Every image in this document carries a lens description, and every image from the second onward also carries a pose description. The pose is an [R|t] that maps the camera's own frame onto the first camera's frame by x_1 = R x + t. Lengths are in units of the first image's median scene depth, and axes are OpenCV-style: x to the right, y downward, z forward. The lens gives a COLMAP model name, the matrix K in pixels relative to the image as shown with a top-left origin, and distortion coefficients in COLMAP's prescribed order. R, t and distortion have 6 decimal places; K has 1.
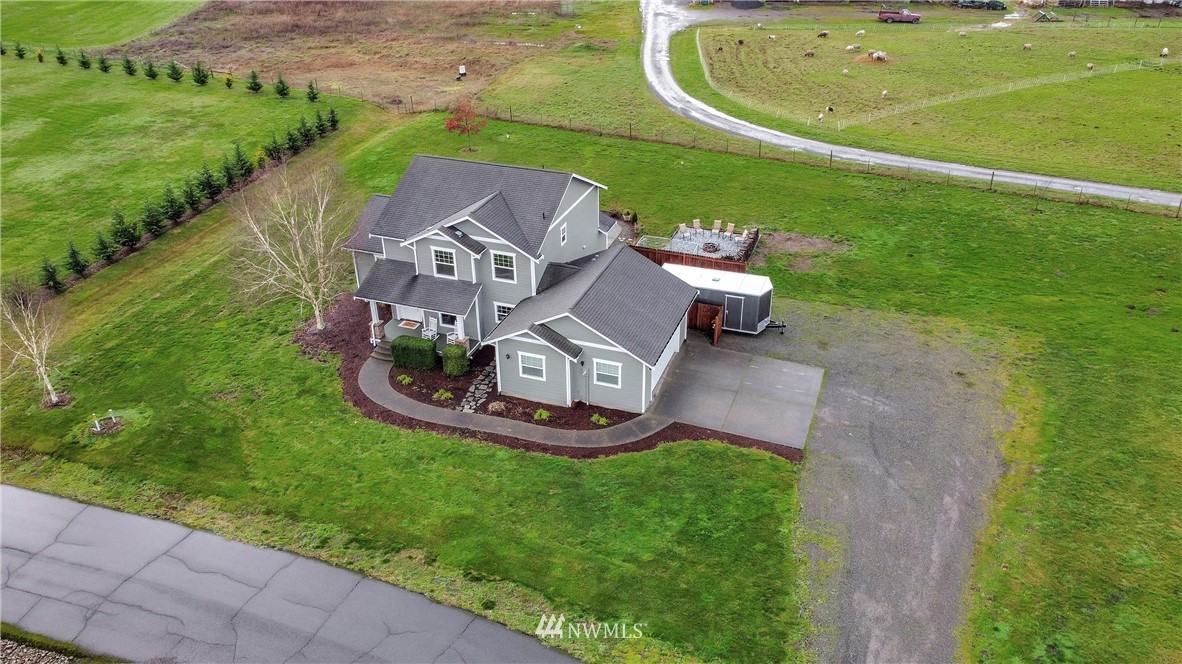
lens RADIAL K [[890.1, 0, 597.5], [0, 890.1, 334.4], [0, 0, 1]] dist [0.007675, -0.010175]
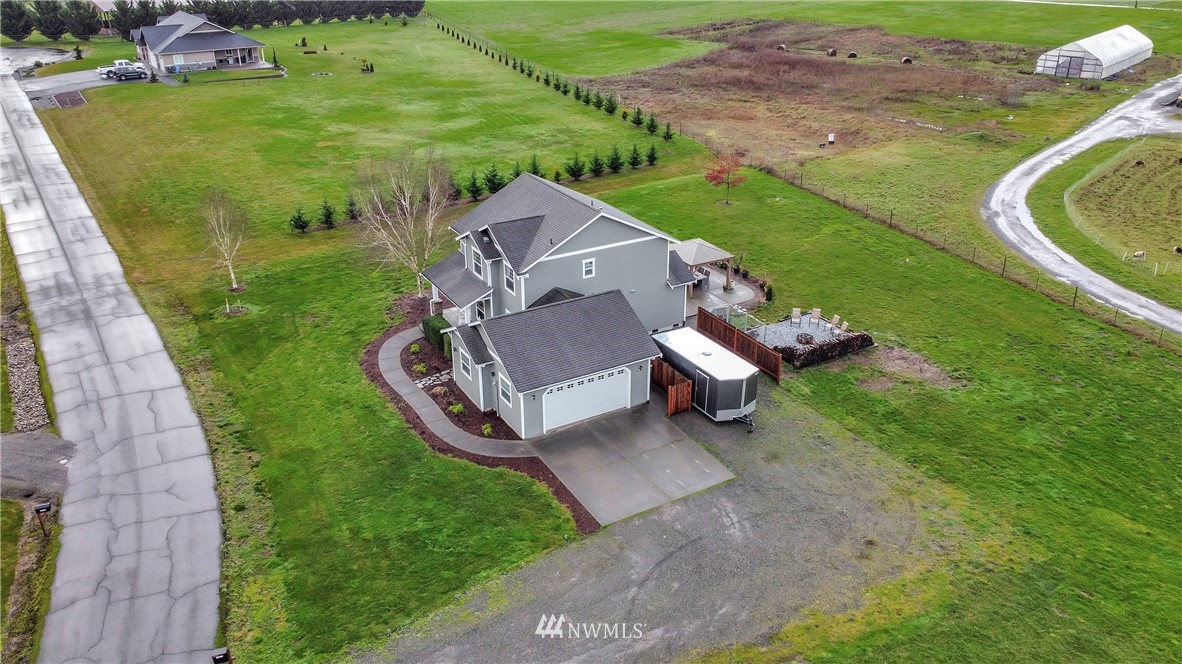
lens RADIAL K [[890.1, 0, 597.5], [0, 890.1, 334.4], [0, 0, 1]] dist [0.007675, -0.010175]
pose [[0.771227, 0.280963, -0.571200, 0.619347], [-0.323008, 0.945946, 0.029173, -0.076807], [0.548521, 0.162004, 0.820293, 0.173518]]
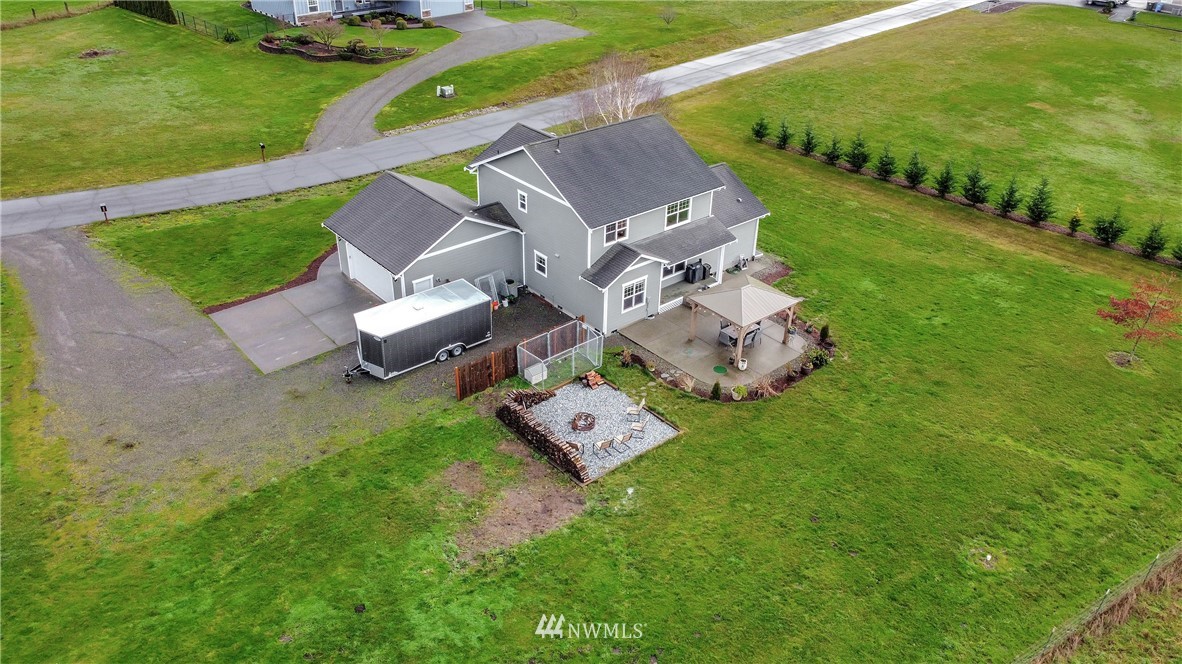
lens RADIAL K [[890.1, 0, 597.5], [0, 890.1, 334.4], [0, 0, 1]] dist [0.007675, -0.010175]
pose [[-0.489842, 0.445364, -0.749470, 0.756362], [-0.453348, 0.604173, 0.655325, -0.738801], [0.744668, 0.660777, -0.094045, 1.318440]]
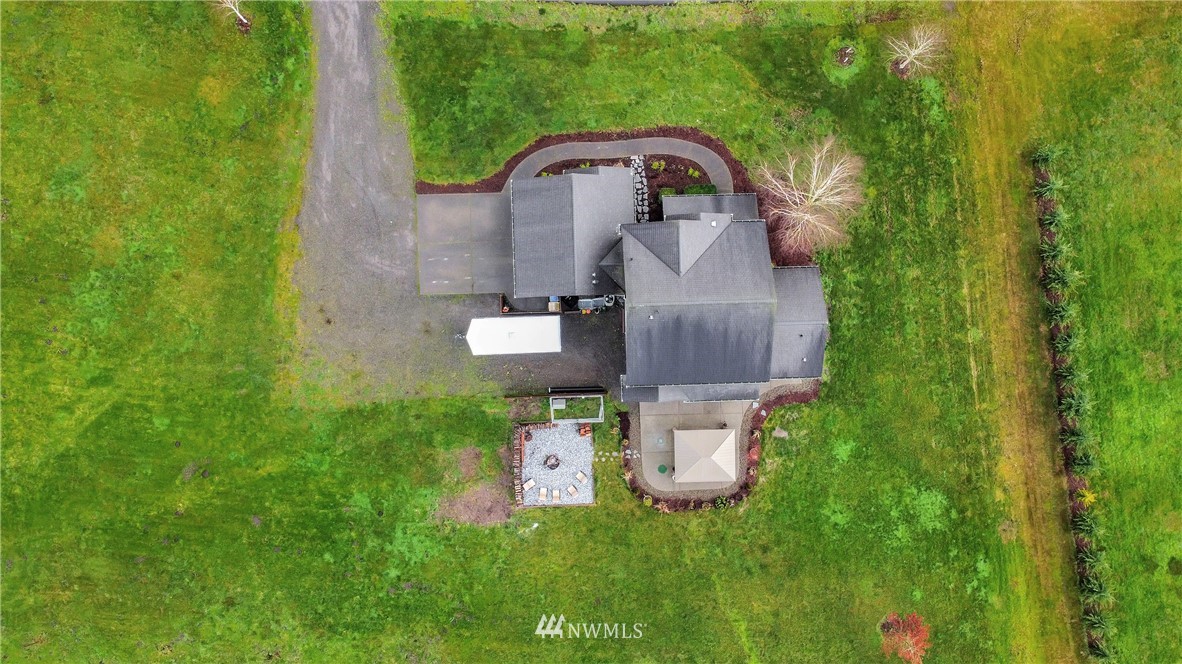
lens RADIAL K [[890.1, 0, 597.5], [0, 890.1, 334.4], [0, 0, 1]] dist [0.007675, -0.010175]
pose [[-0.928130, 0.371907, -0.016119, 0.044006], [-0.207719, -0.481477, 0.851488, -1.238446], [0.308914, 0.793640, 0.524126, 0.408749]]
